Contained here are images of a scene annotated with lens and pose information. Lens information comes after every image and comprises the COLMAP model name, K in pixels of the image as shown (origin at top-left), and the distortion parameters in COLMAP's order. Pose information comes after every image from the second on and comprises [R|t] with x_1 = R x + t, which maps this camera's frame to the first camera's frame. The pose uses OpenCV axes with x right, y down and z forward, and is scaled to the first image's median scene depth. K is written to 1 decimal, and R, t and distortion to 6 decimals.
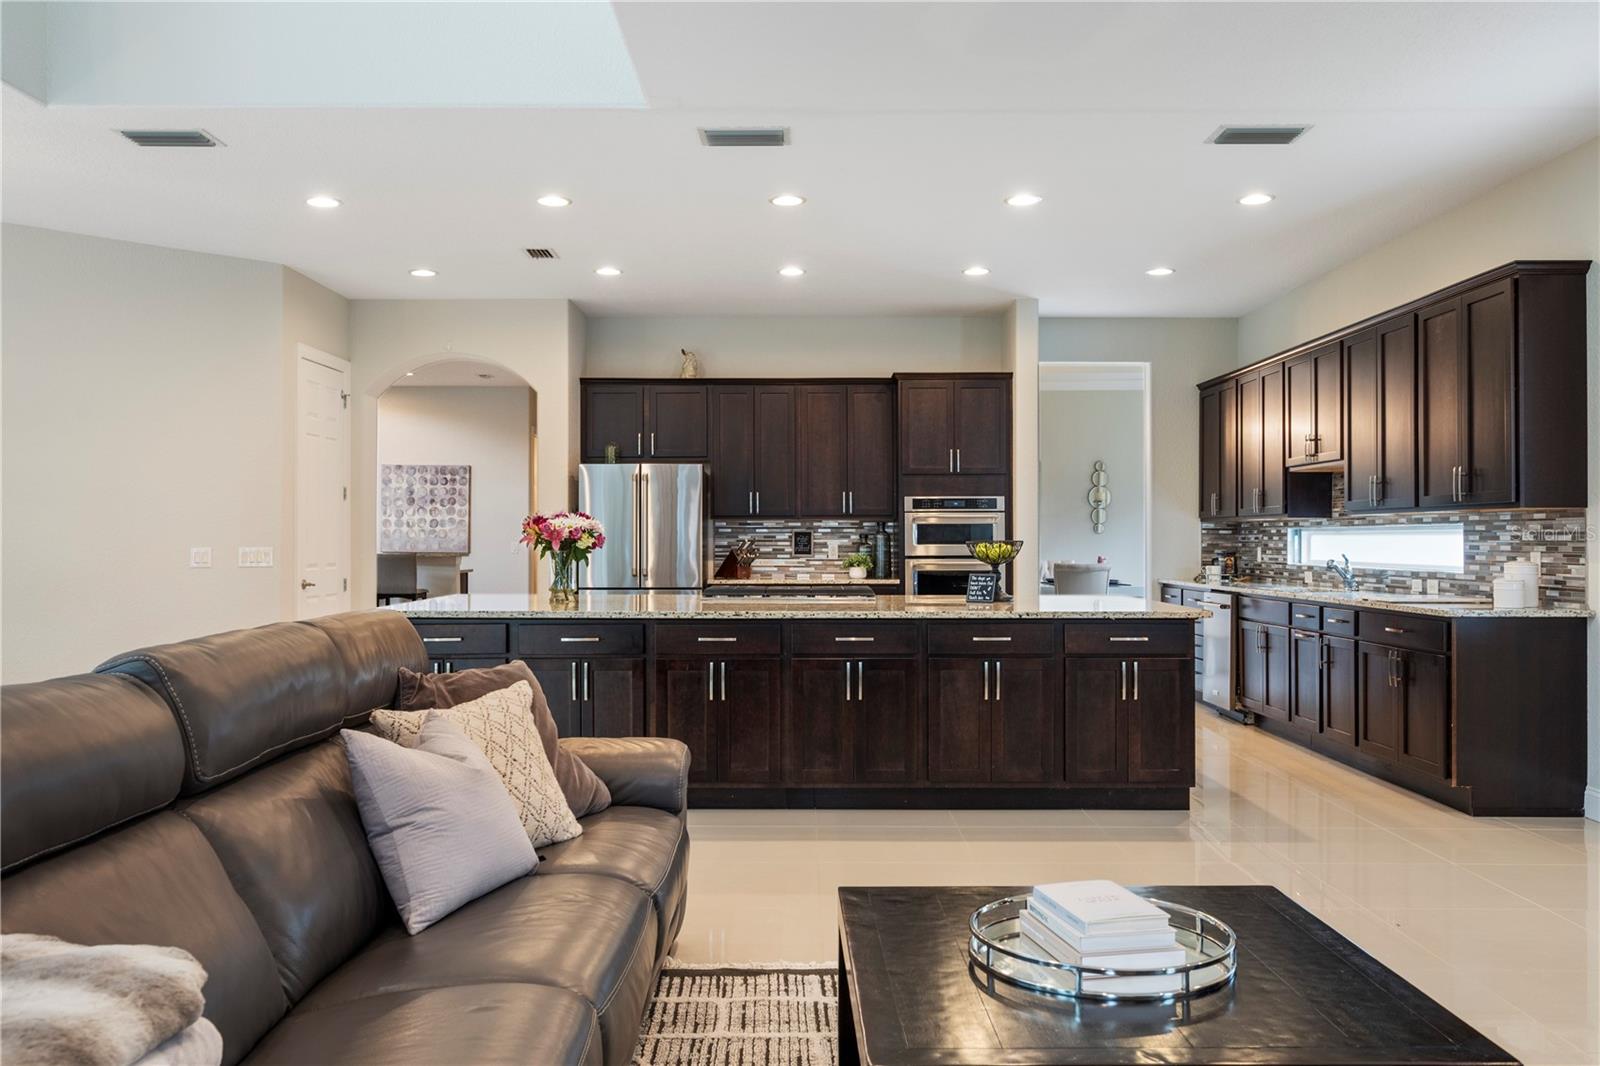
lens RADIAL K [[1289.7, 0, 787.0], [0, 1289.7, 531.9], [0, 0, 1]] dist [-0.002682, 0.002694]
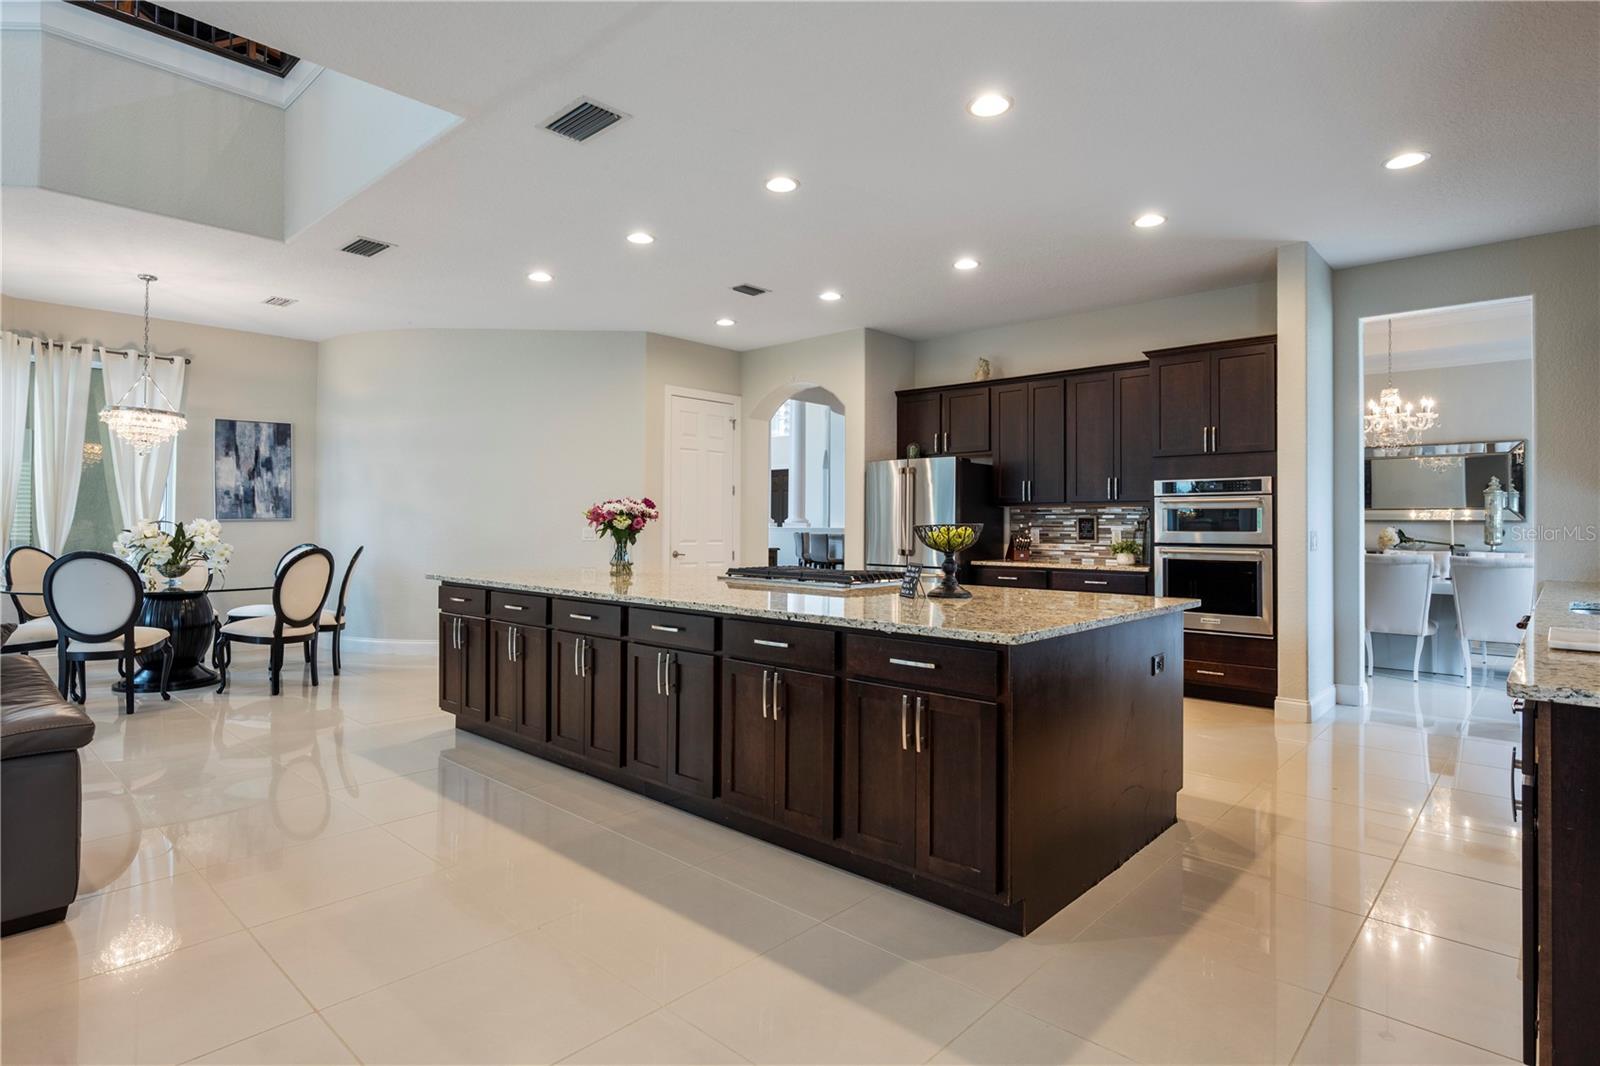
lens RADIAL K [[833.6, 0, 798.3], [0, 833.6, 514.6], [0, 0, 1]] dist [-0.002081, -0.001852]
pose [[0.739942, -0.003854, -0.672660, 0.348051], [-0.002954, 0.999955, -0.008979, 0.004684], [0.672664, 0.008631, 0.739897, 0.415898]]
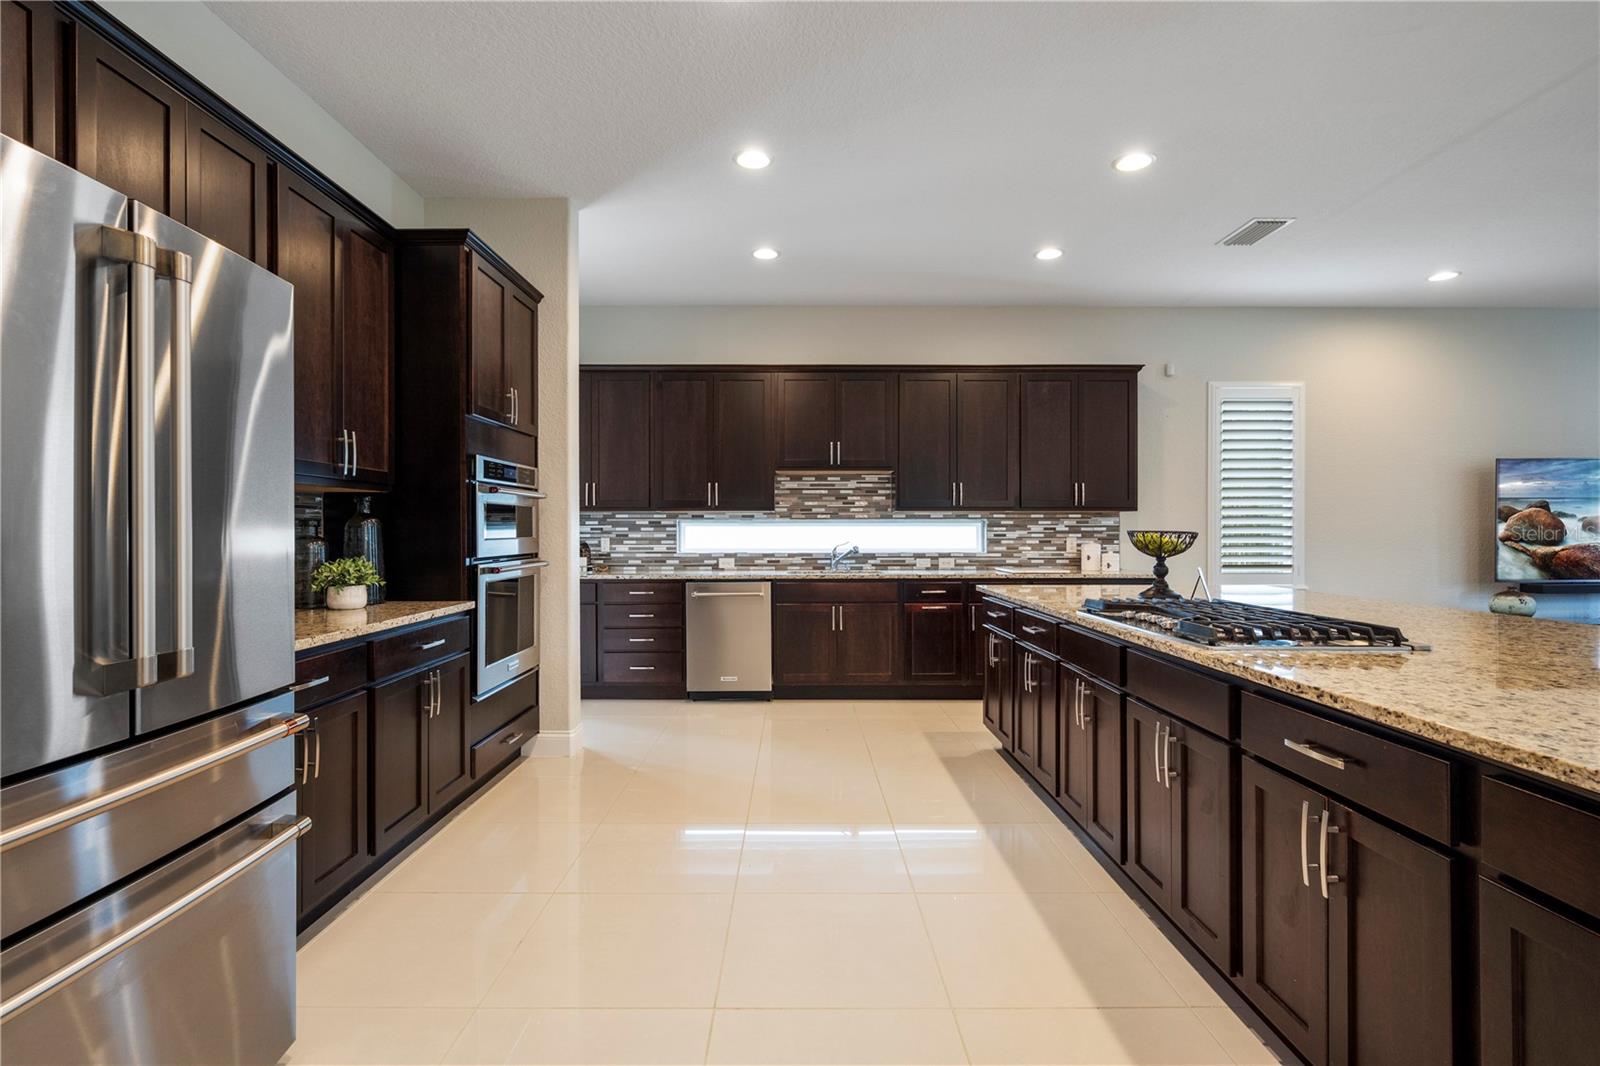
lens RADIAL K [[759.1, 0, 794.3], [0, 759.1, 531.2], [0, 0, 1]] dist [0.001773, 0.000711]
pose [[-0.016904, -0.001096, 0.999857, -0.275037], [-0.005010, 0.999987, 0.001012, 0.005899], [-0.999845, -0.004993, -0.016910, 0.970414]]
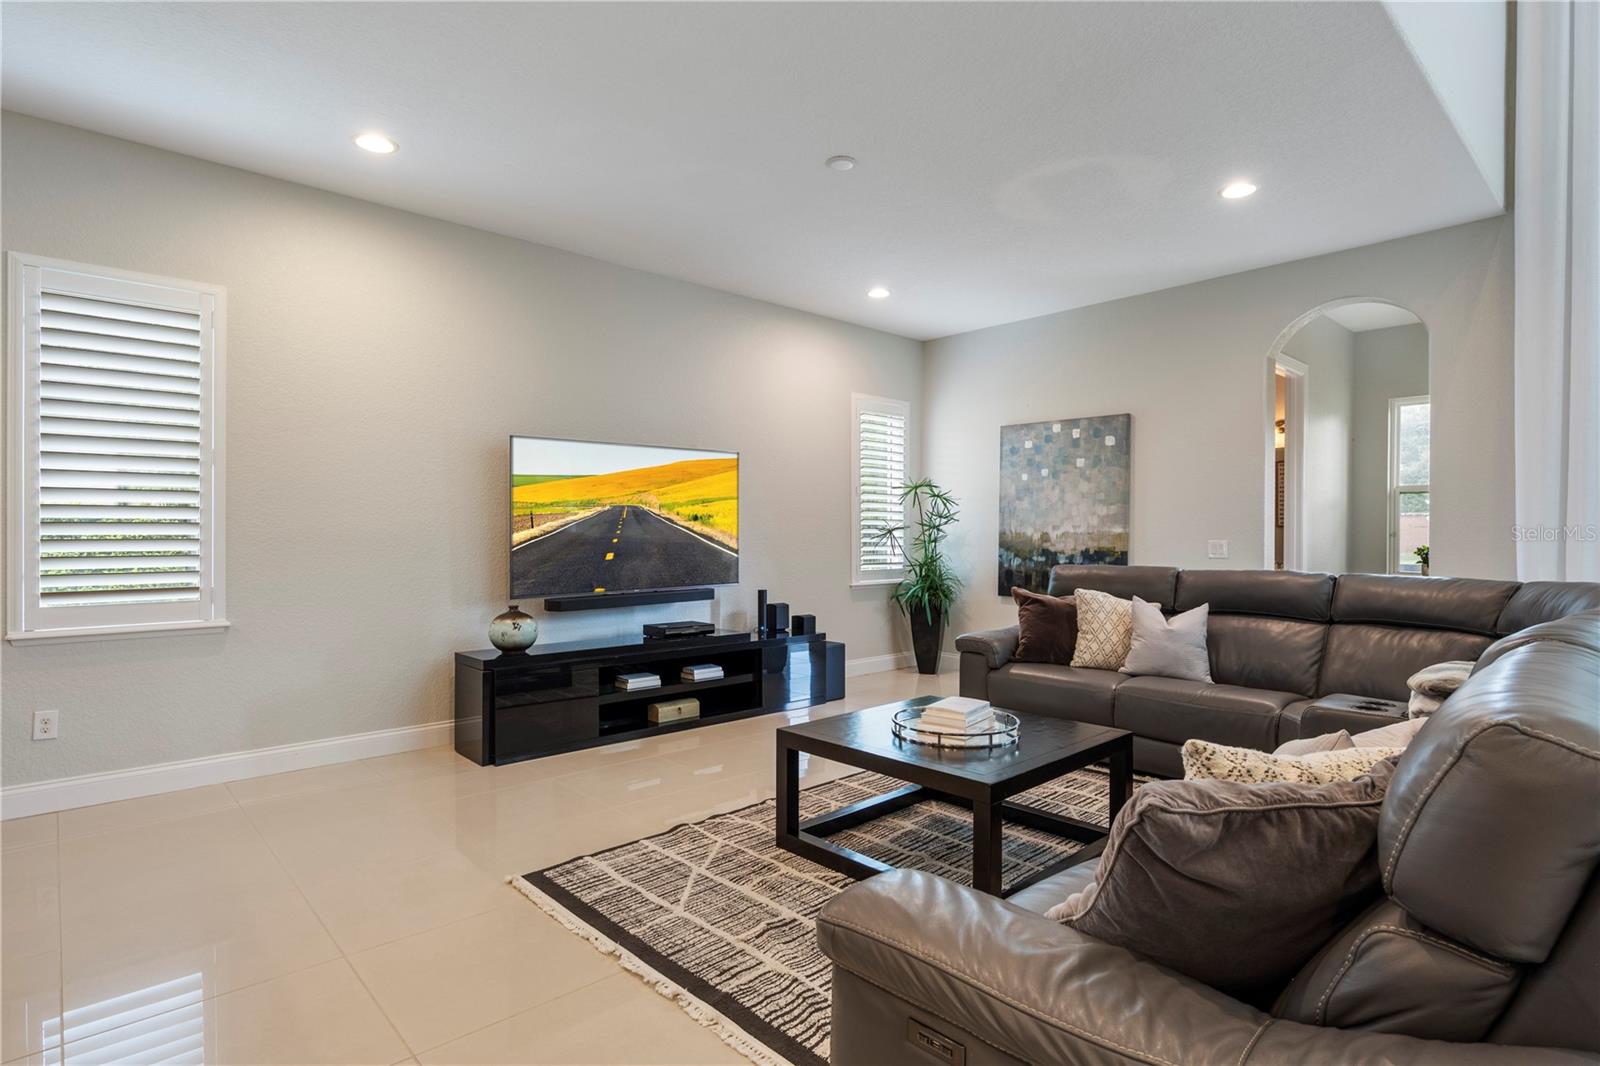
lens RADIAL K [[833.6, 0, 806.0], [0, 833.6, 540.9], [0, 0, 1]] dist [-0.002081, -0.001852]
pose [[-0.693737, -0.010664, 0.720149, -0.153158], [-0.007361, 0.999943, 0.007716, 0.003881], [-0.720190, 0.000052, -0.693776, 0.586129]]
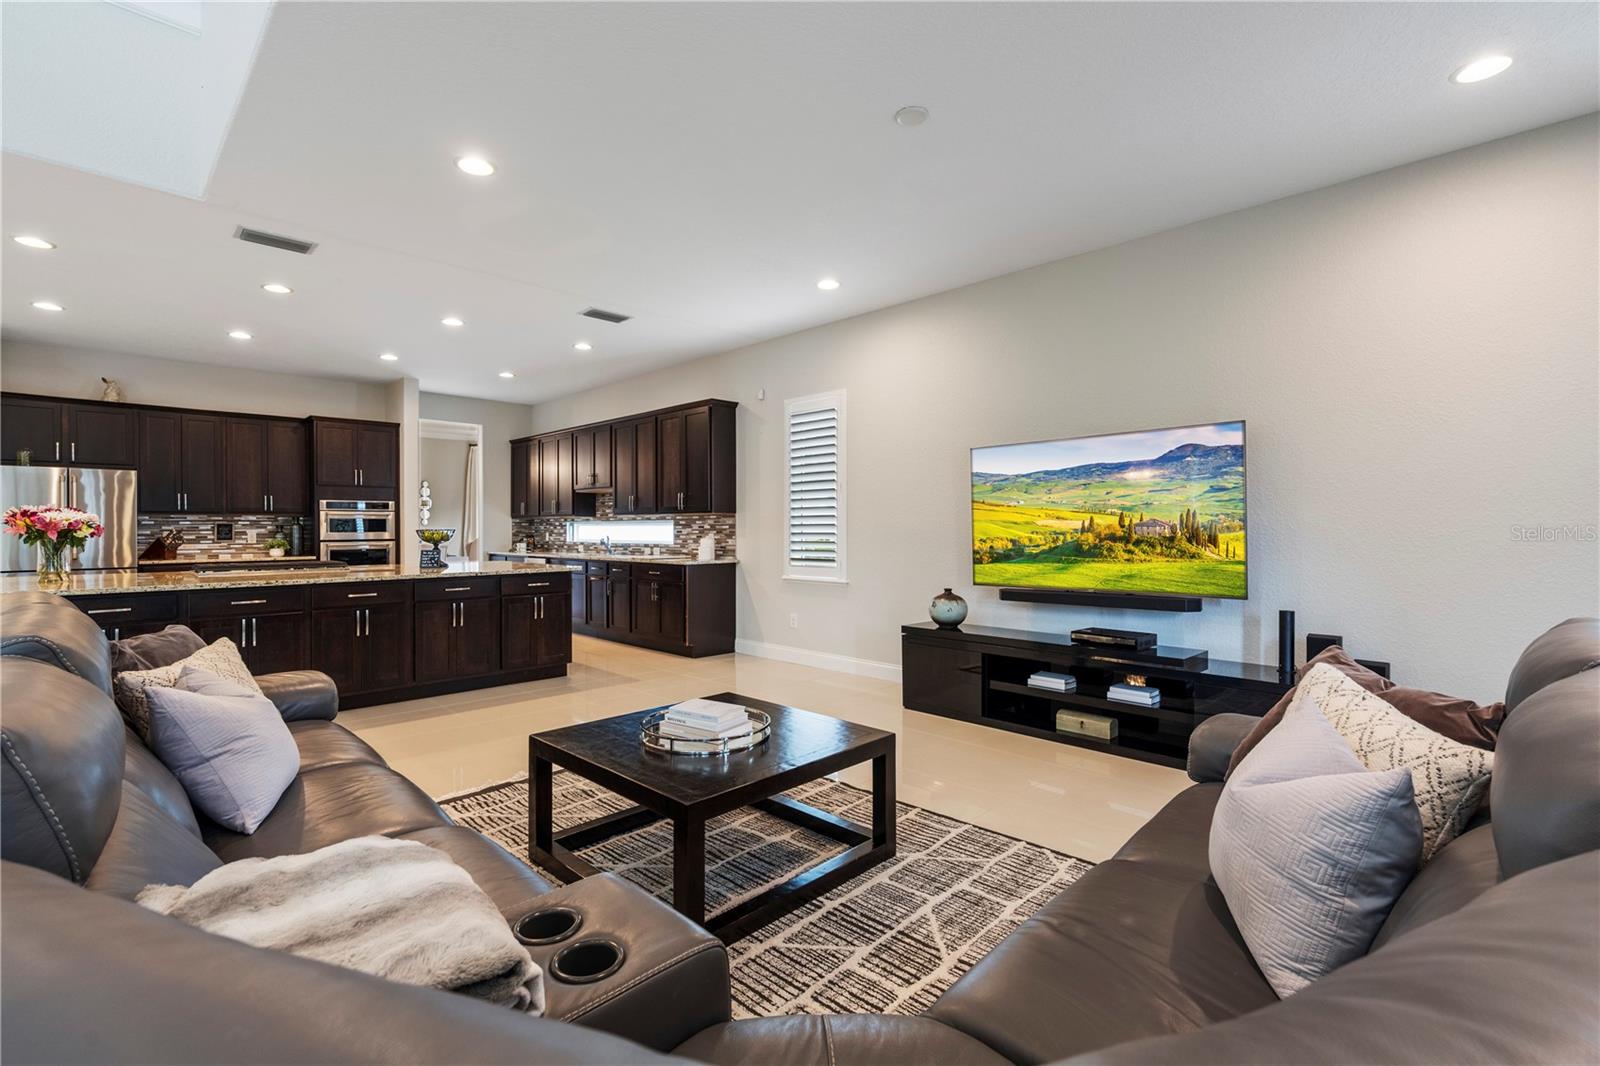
lens RADIAL K [[723.9, 0, 796.6], [0, 723.9, 527.3], [0, 0, 1]] dist [0.004322, -0.000354]
pose [[0.704117, -0.001869, 0.710081, -0.128266], [-0.001010, 0.999993, 0.003634, 0.000314], [-0.710083, -0.003275, 0.704110, 0.029868]]
